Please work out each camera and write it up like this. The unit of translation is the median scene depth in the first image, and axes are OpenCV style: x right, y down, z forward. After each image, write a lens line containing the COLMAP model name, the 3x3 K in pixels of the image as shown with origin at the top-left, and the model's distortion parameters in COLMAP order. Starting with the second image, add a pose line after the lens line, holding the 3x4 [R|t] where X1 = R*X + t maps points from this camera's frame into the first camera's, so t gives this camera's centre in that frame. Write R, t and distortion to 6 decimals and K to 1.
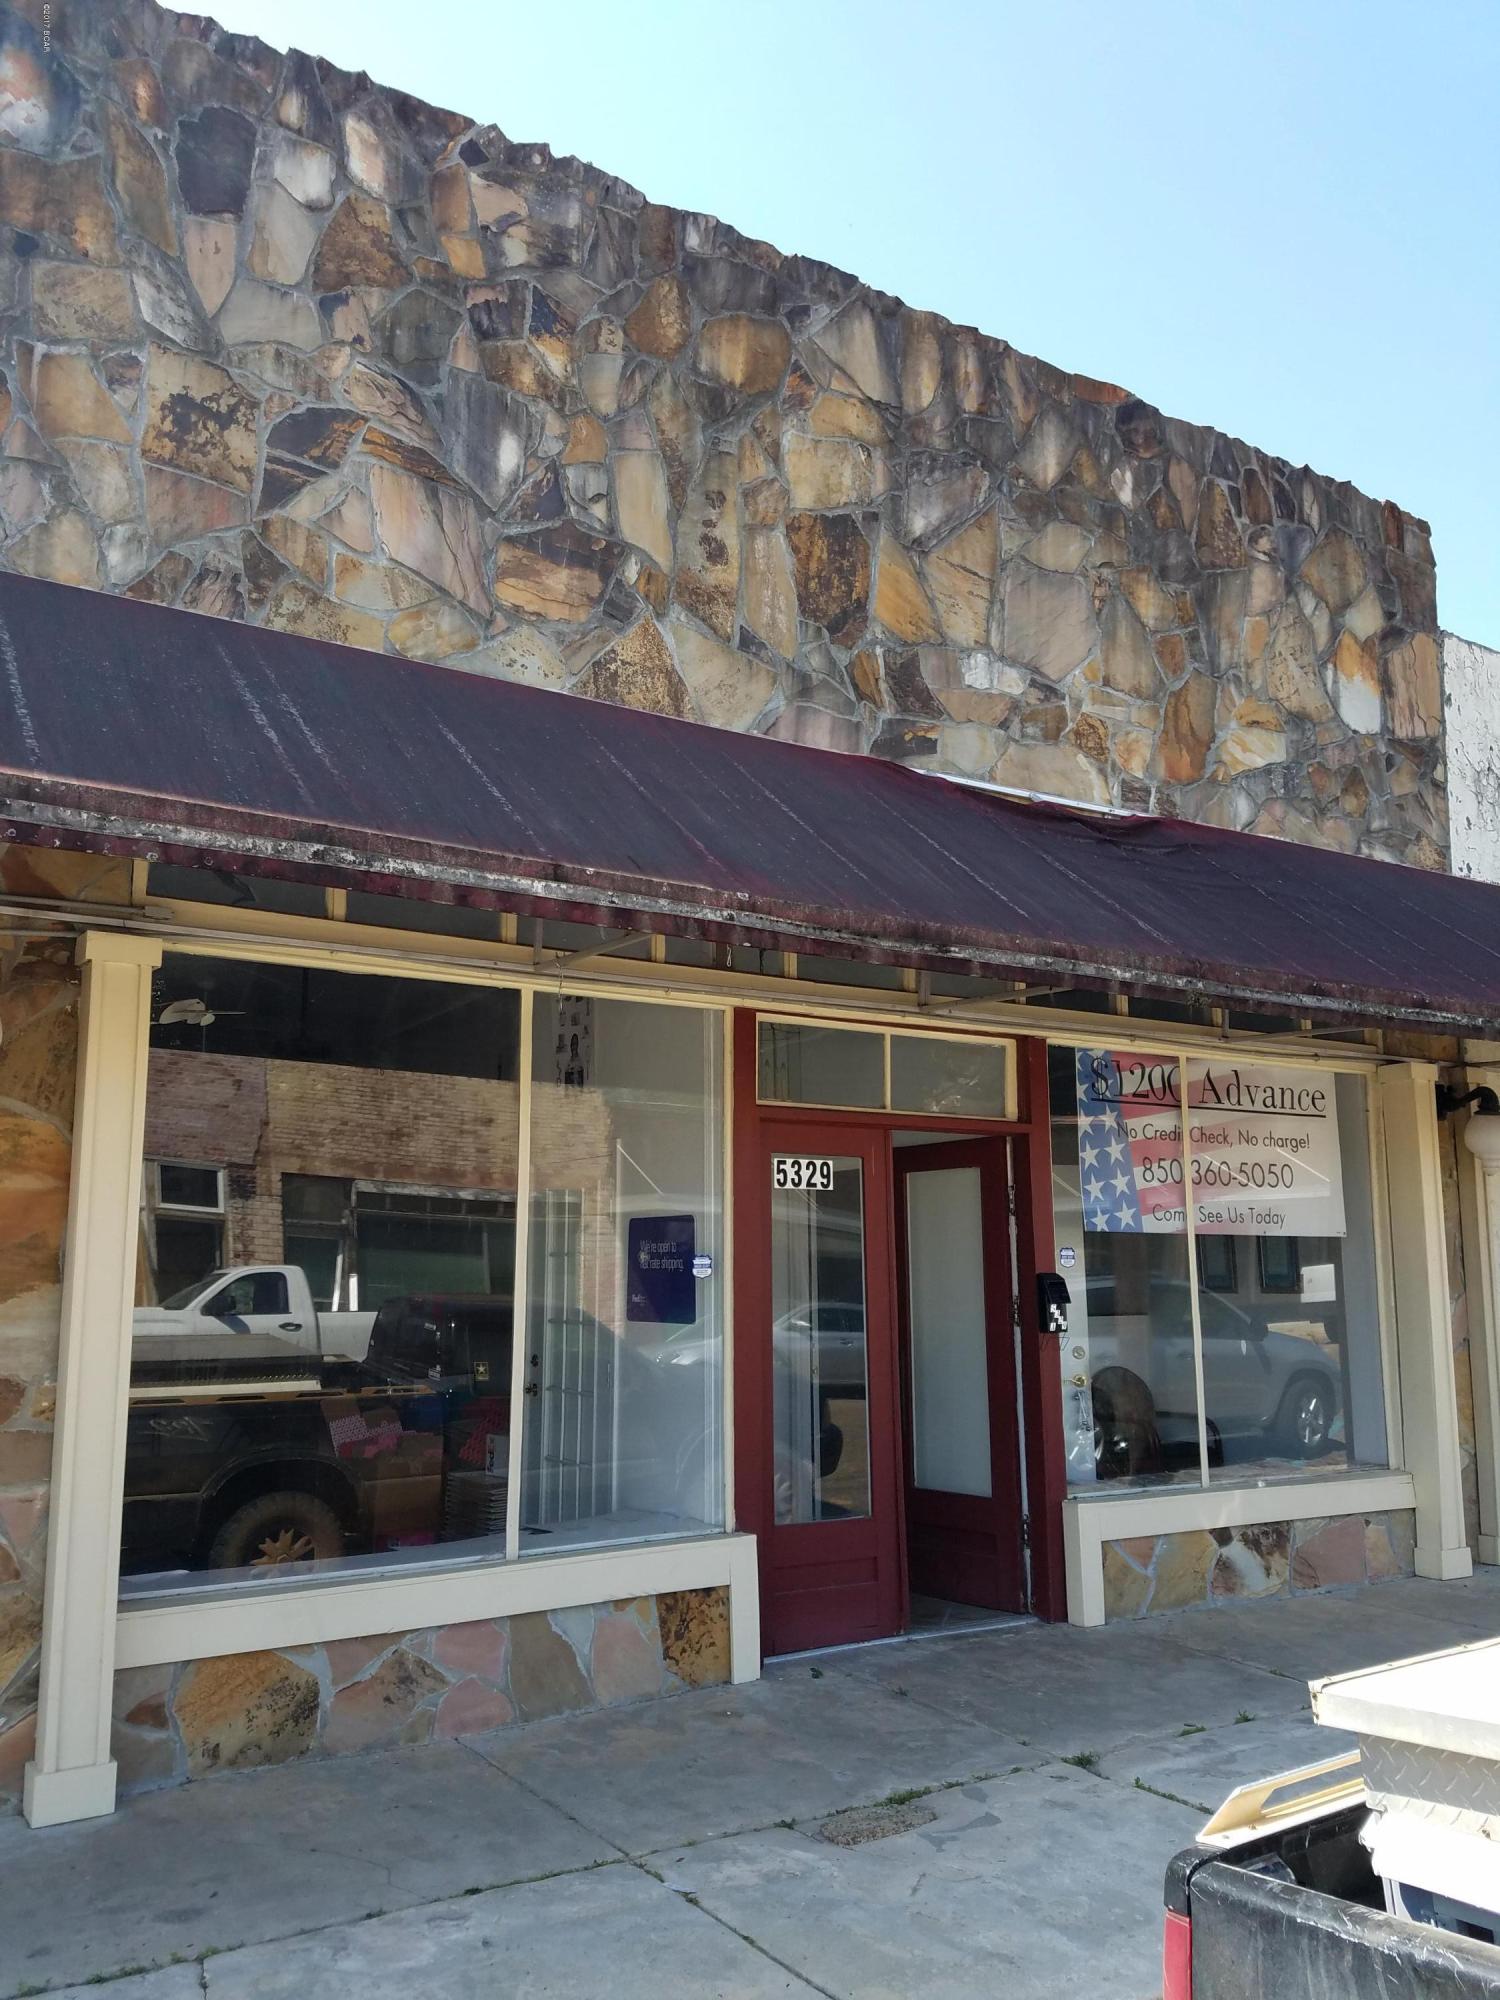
lens RADIAL K [[1535.8, 0, 749.3], [0, 1535.8, 1027.9], [0, 0, 1]] dist [0.060440, -0.267067]
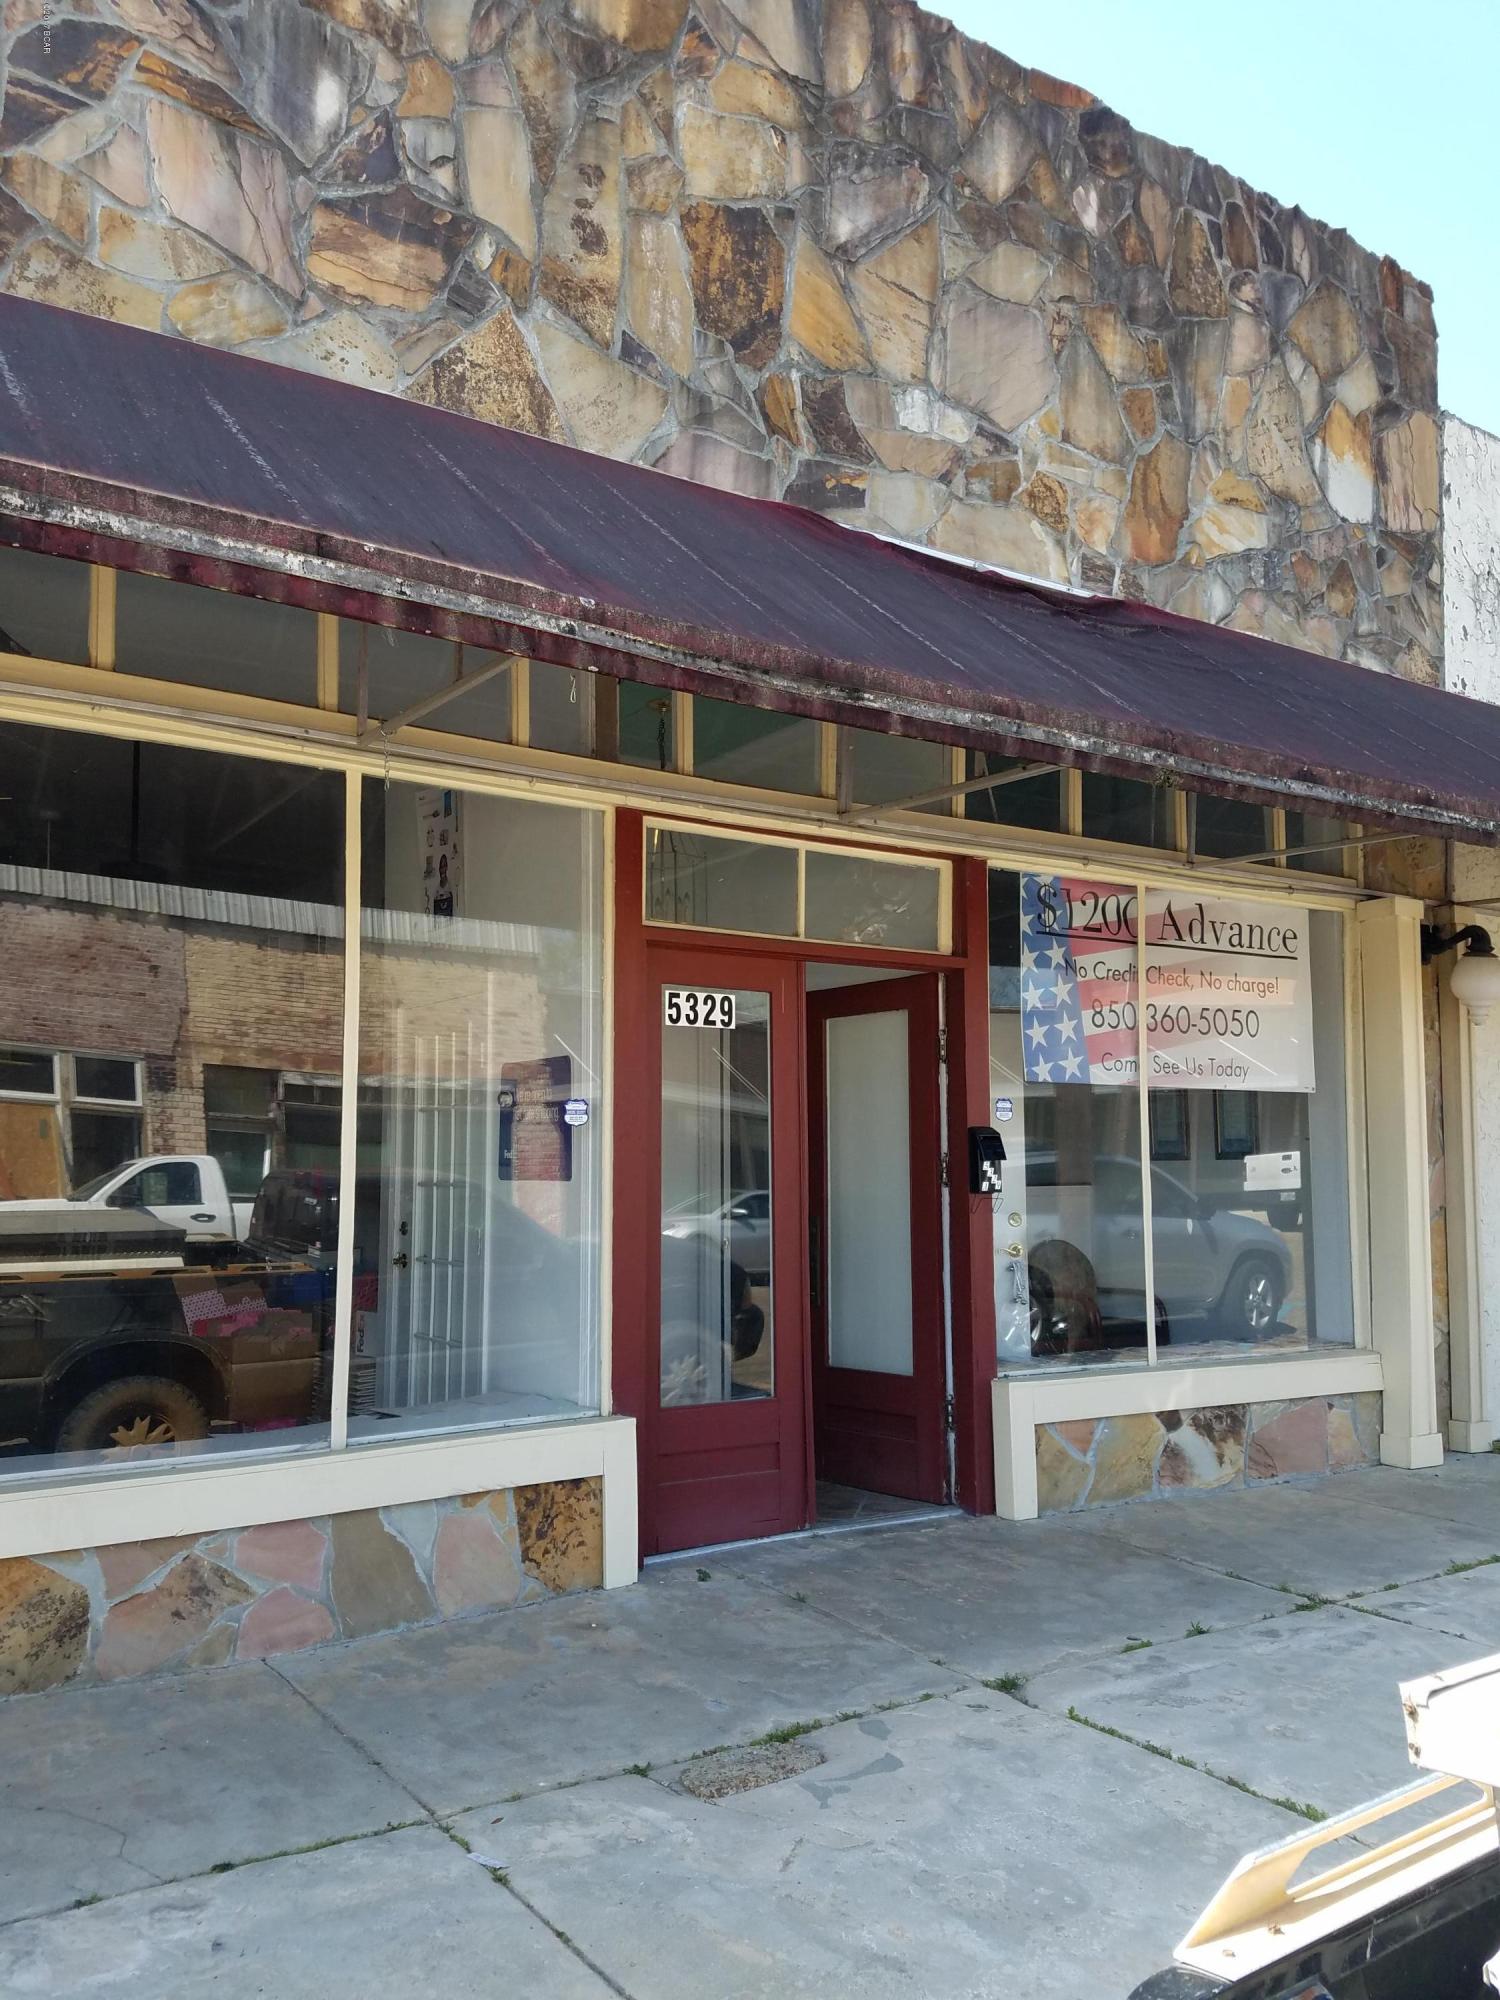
lens RADIAL K [[1580.4, 0, 752.2], [0, 1580.4, 1058.2], [0, 0, 1]] dist [0.005734, -0.154983]
pose [[0.999191, 0.004774, 0.039921, 0.029450], [-0.008401, 0.995799, 0.091175, 0.042415], [-0.039318, -0.091437, 0.995034, 0.124750]]
